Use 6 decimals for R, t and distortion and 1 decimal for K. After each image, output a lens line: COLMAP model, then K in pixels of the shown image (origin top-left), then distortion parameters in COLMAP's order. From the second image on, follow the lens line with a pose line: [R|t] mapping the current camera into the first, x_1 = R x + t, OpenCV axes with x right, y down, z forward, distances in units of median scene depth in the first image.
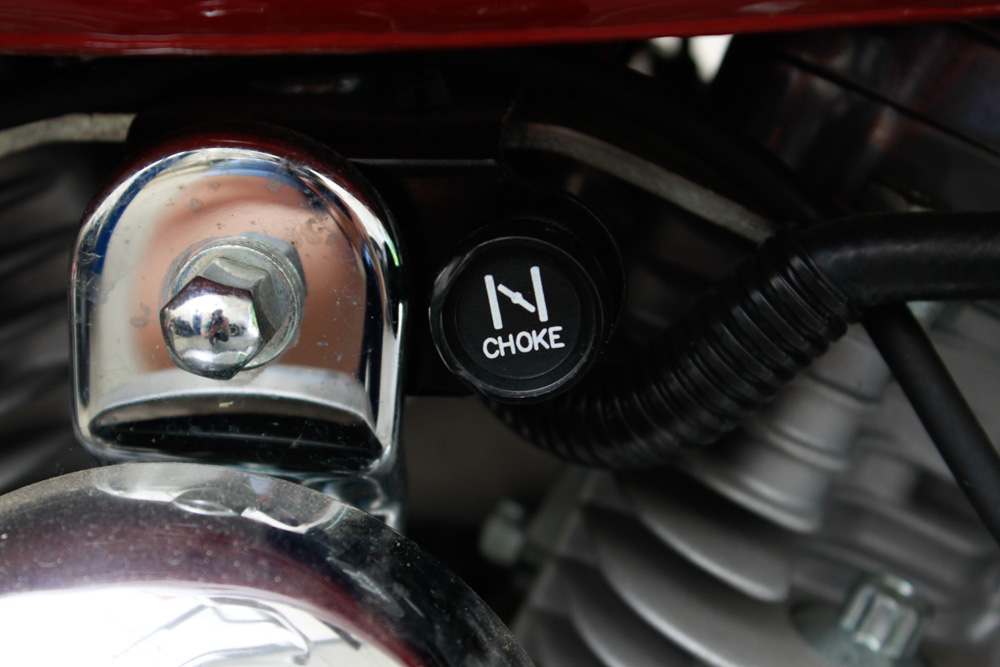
lens RADIAL K [[2254.4, 0, 500.1], [0, 2254.4, 335.1], [0, 0, 1]] dist [0.031615, 0.000000]
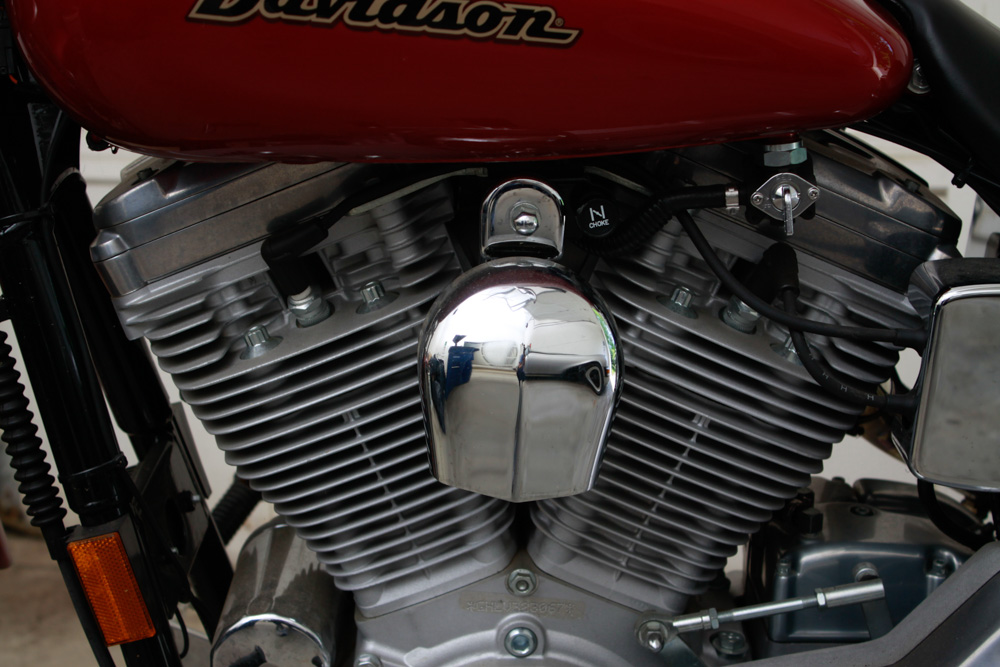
lens RADIAL K [[1850.9, 0, 508.1], [0, 1850.9, 343.6], [0, 0, 1]] dist [0.007405, 0.000000]
pose [[0.993103, -0.053275, 0.104439, -0.485986], [0.047064, 0.997024, 0.061063, 0.006856], [-0.107382, -0.055727, 0.992655, -2.214127]]
